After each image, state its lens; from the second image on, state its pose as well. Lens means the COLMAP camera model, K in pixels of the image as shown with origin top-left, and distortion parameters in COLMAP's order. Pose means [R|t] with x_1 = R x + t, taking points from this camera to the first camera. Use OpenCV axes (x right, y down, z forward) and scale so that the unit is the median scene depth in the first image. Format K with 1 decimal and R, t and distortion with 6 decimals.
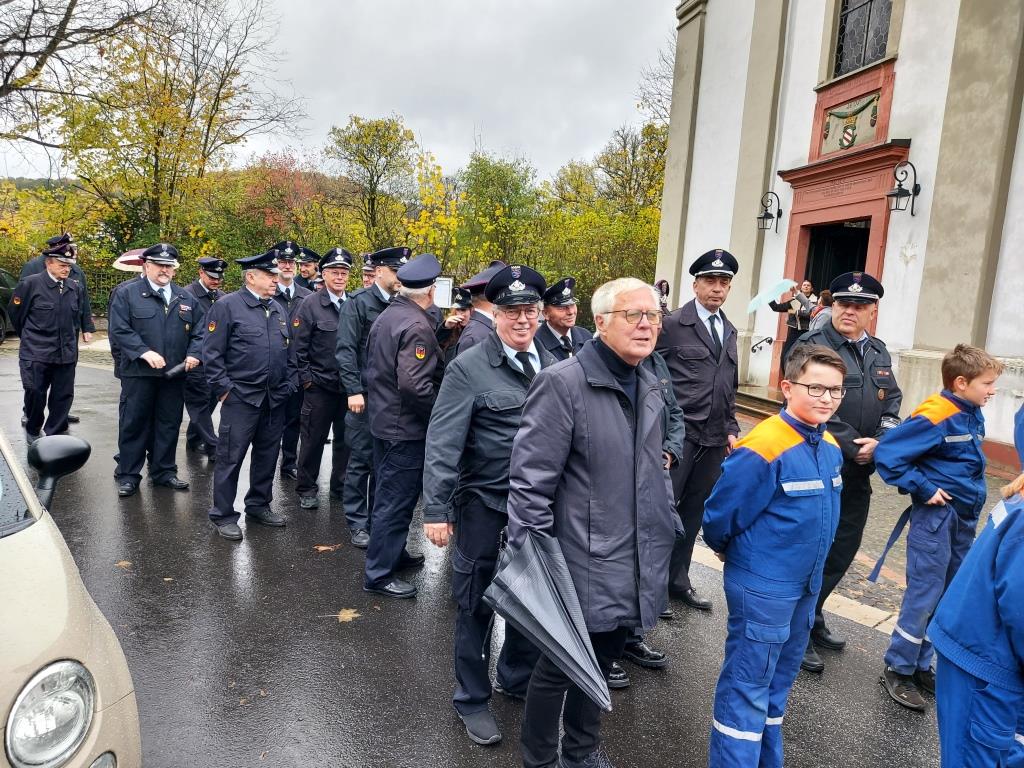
lens RADIAL K [[805.2, 0, 512.0], [0, 805.2, 384.0], [0, 0, 1]] dist [0.005555, -0.003470]
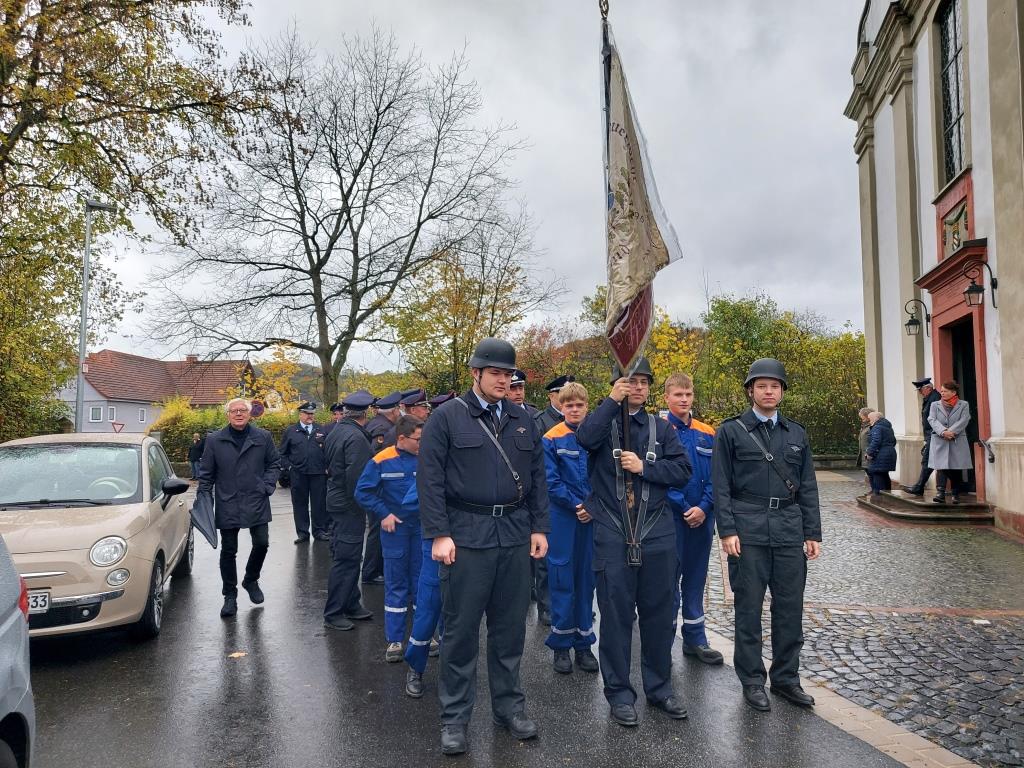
lens RADIAL K [[805.2, 0, 512.0], [0, 805.2, 384.0], [0, 0, 1]] dist [0.005555, -0.003470]
pose [[0.861834, -0.101655, -0.496899, 0.402203], [0.013356, 0.983917, -0.178125, 0.054567], [0.507015, 0.146878, 0.849331, -0.157444]]
